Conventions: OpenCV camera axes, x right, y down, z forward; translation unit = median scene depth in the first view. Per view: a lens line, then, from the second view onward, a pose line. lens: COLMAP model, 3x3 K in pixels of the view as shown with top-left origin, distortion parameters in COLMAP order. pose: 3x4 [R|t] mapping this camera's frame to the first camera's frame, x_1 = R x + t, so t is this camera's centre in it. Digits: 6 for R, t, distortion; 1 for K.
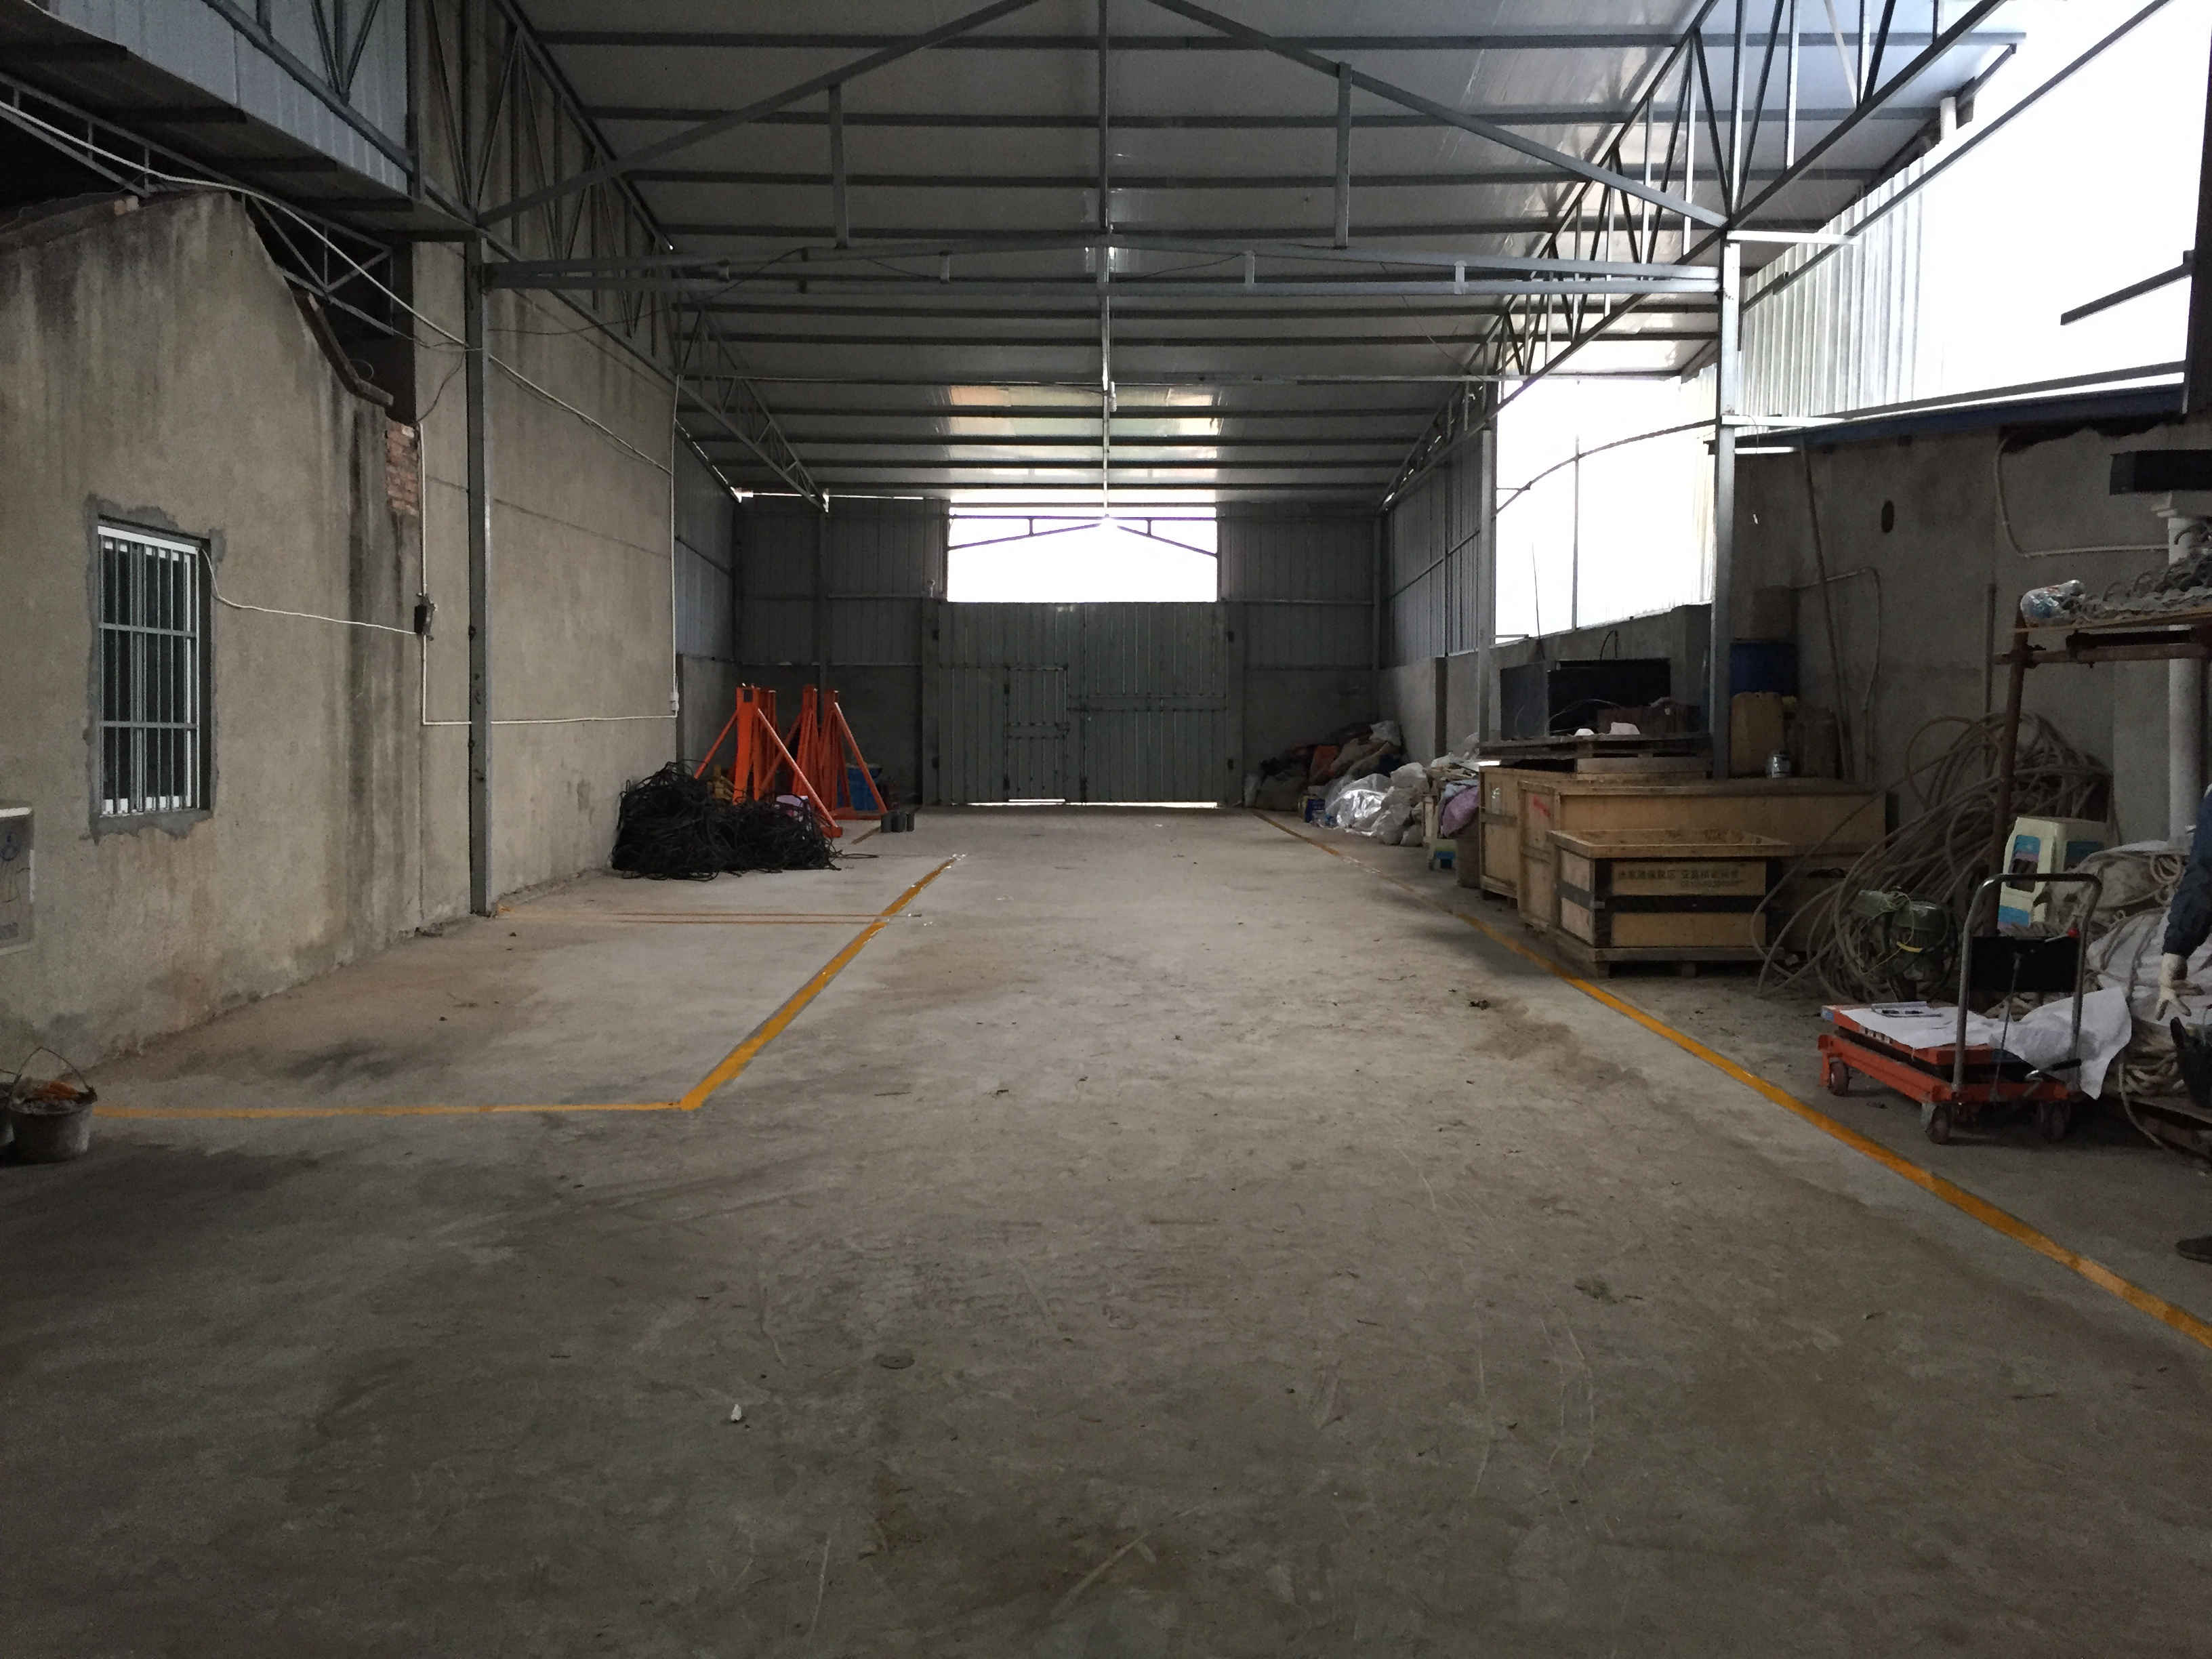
lens RADIAL K [[1934.5, 0, 1106.0], [0, 1934.5, 829.5], [0, 0, 1]] dist [0.059821, -0.003544]
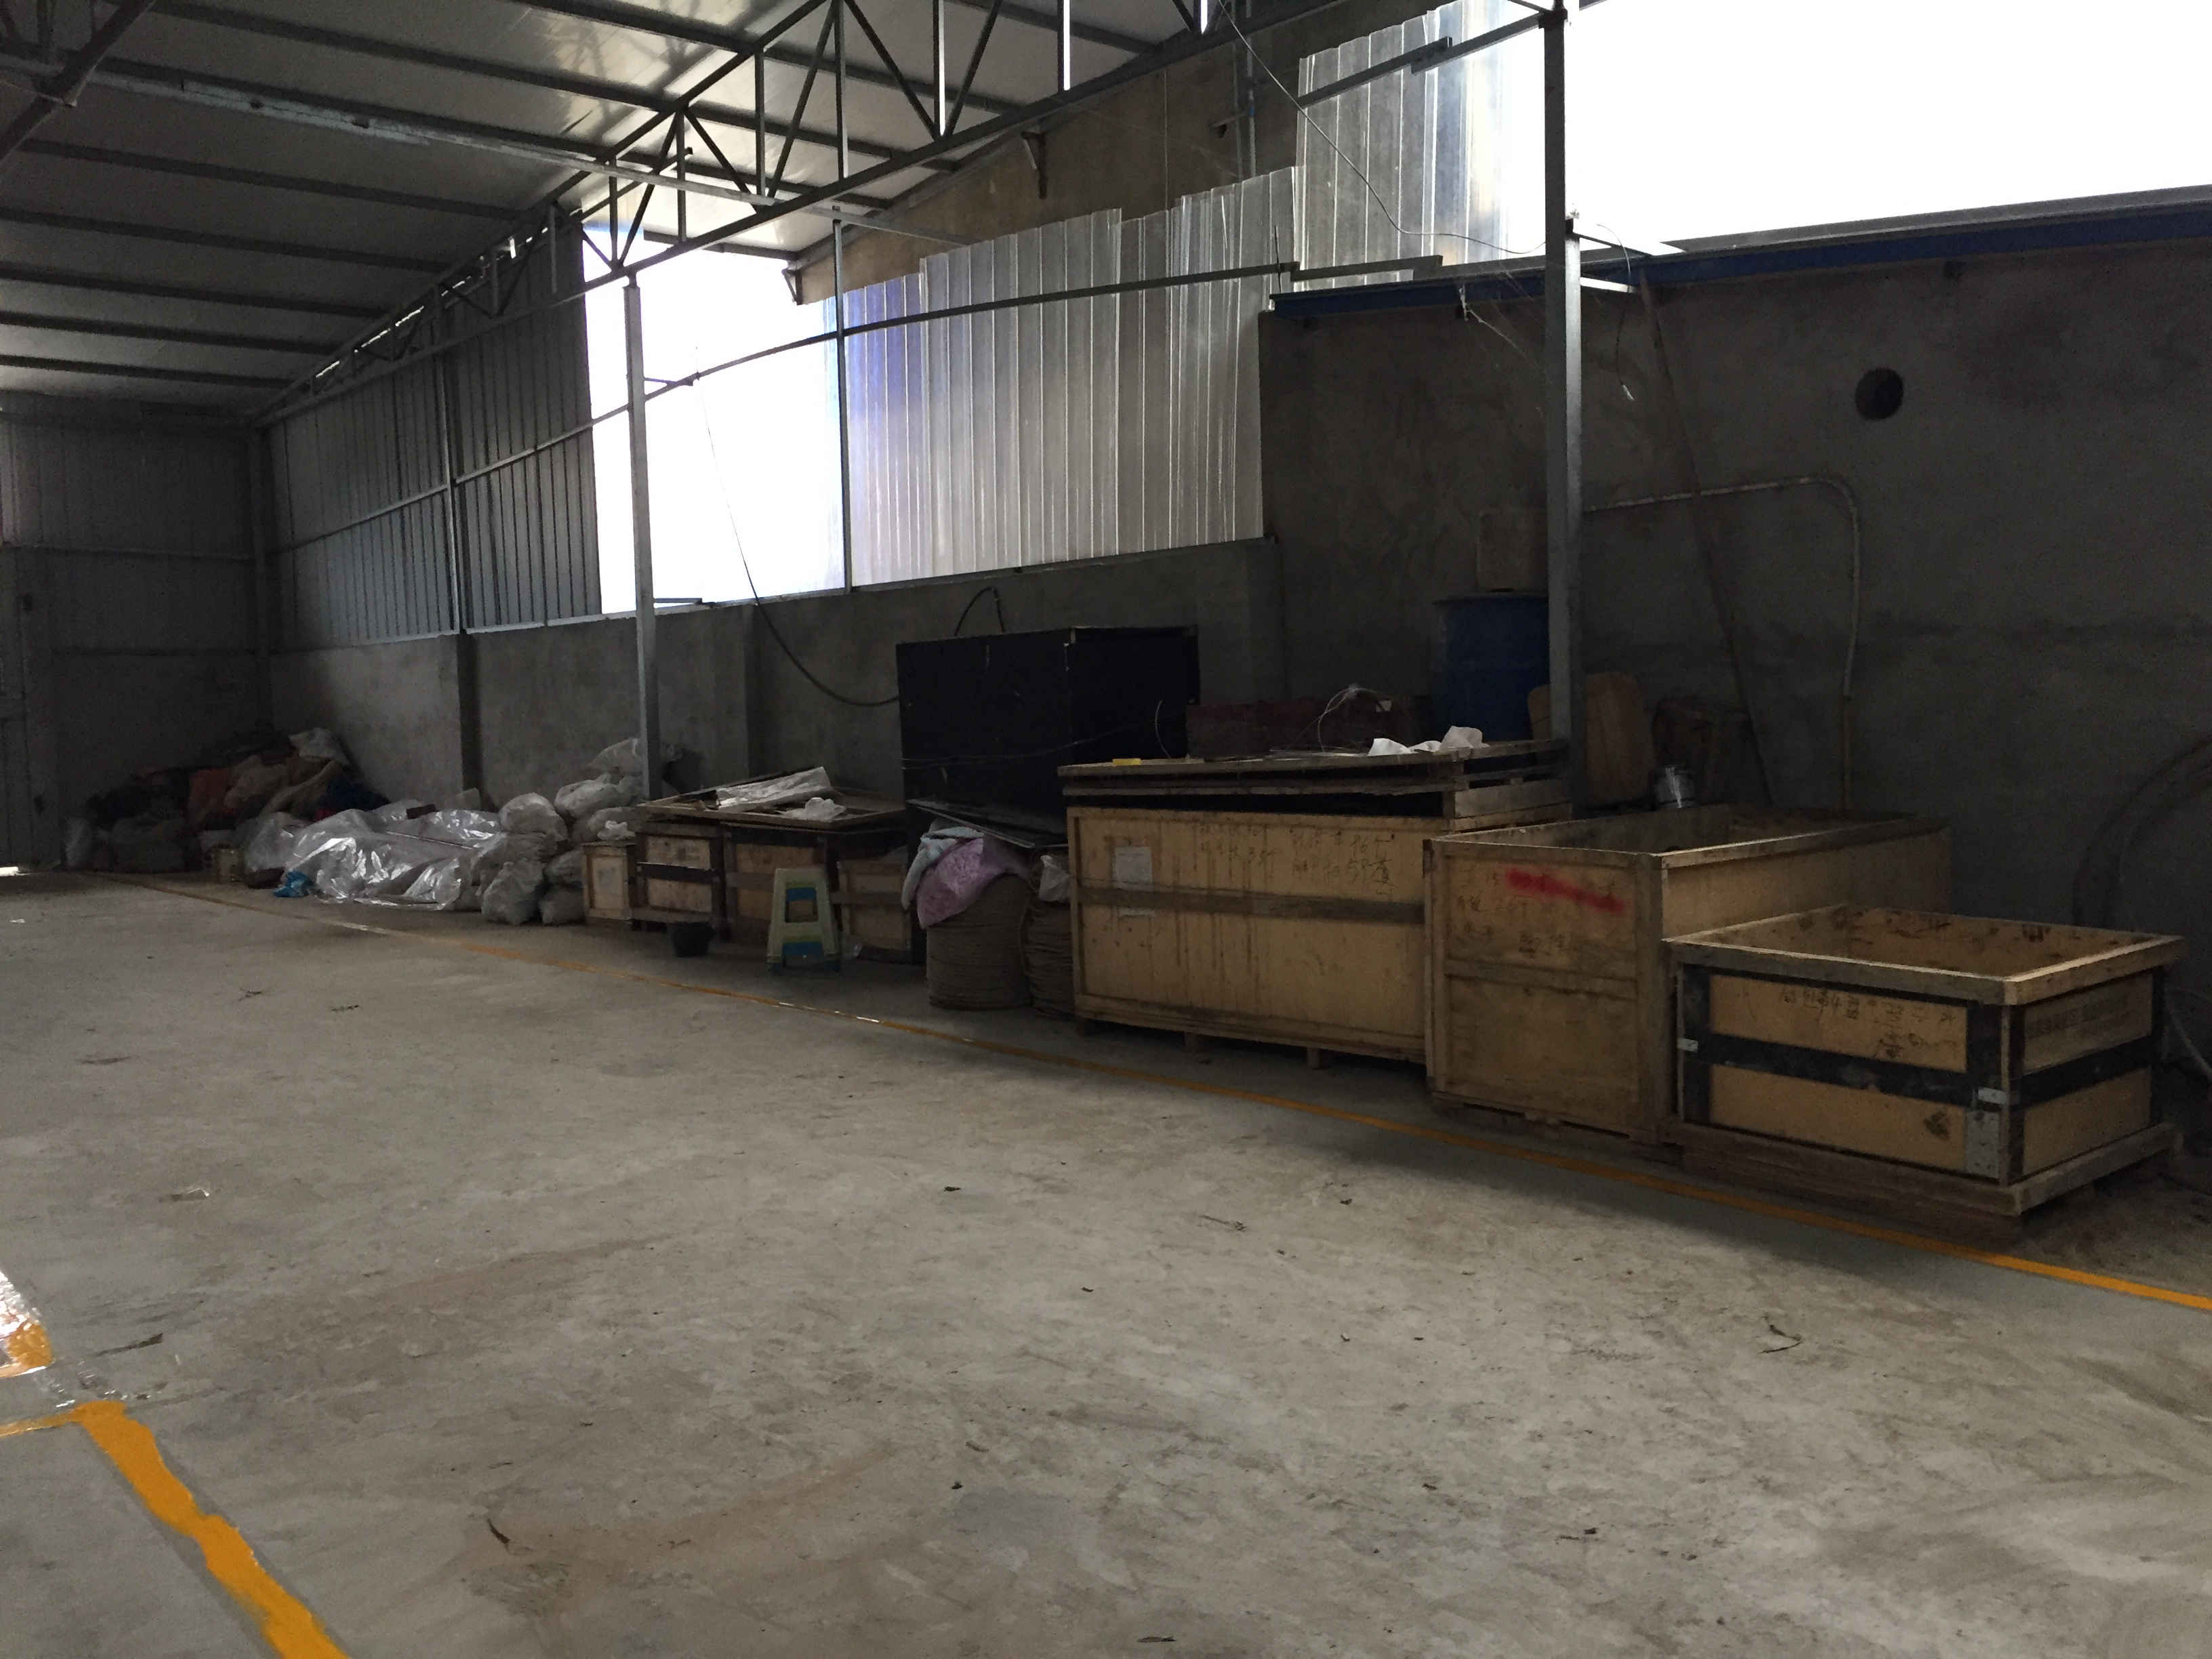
lens RADIAL K [[1934.5, 0, 1106.0], [0, 1934.5, 829.5], [0, 0, 1]] dist [0.059821, -0.003544]
pose [[0.756814, -0.060791, 0.650798, -0.094469], [0.059351, 0.997944, 0.024198, -0.021223], [-0.650930, 0.020312, 0.758866, 0.299859]]
